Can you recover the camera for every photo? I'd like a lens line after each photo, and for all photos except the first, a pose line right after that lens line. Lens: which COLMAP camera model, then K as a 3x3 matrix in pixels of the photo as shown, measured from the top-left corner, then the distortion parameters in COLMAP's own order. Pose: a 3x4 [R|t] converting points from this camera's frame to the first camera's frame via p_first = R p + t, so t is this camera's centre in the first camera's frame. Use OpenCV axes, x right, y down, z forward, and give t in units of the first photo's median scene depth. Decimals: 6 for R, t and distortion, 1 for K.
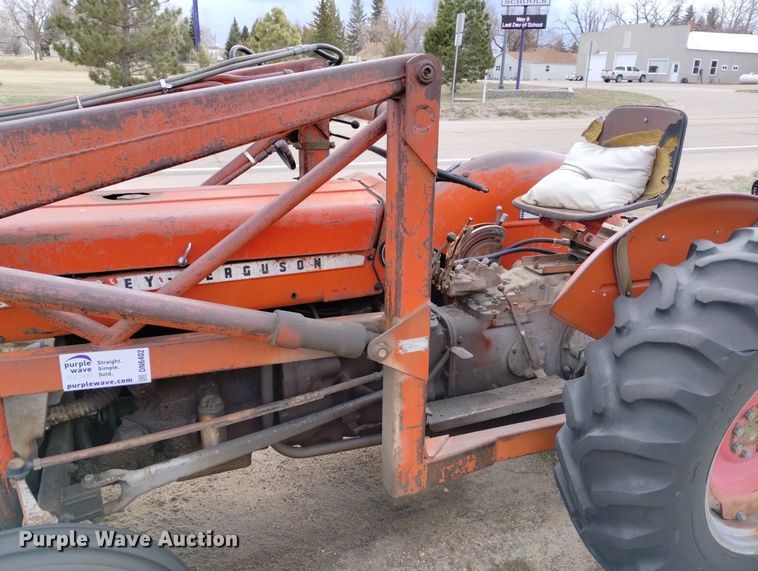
lens RADIAL K [[621.9, 0, 378.8], [0, 621.9, 290.1], [0, 0, 1]] dist [0.067847, -0.082542]
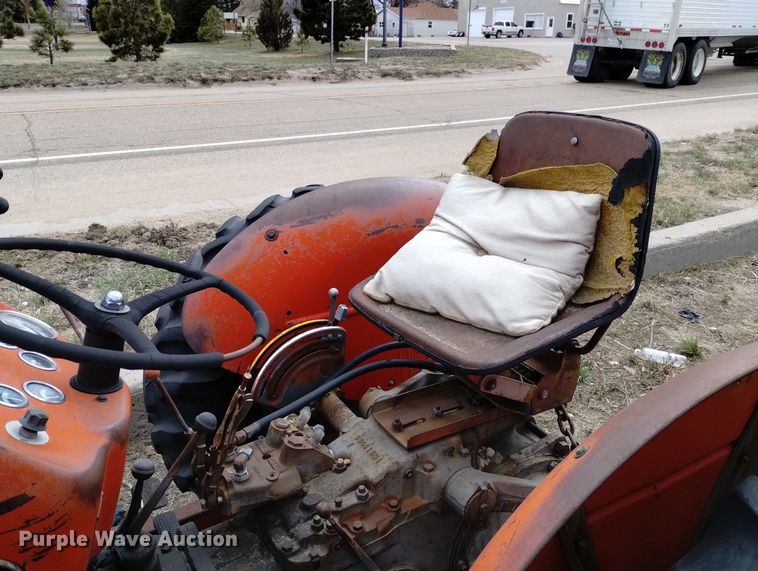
lens RADIAL K [[621.9, 0, 378.8], [0, 621.9, 290.1], [0, 0, 1]] dist [0.067847, -0.082542]
pose [[0.985008, -0.078218, 0.153755, 0.159358], [0.068975, 0.995527, 0.064566, -0.182040], [-0.158117, -0.052992, 0.985997, 0.470477]]
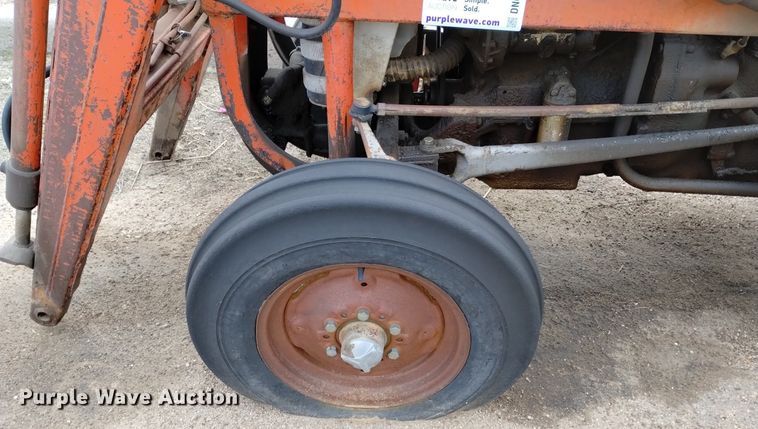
lens RADIAL K [[625.8, 0, 383.6], [0, 625.8, 289.4], [0, 0, 1]] dist [0.057039, -0.074771]
pose [[0.923493, 0.236704, -0.301881, -0.133184], [-0.133035, 0.935713, 0.326716, 0.139728], [0.359809, -0.261559, 0.895614, 0.091635]]
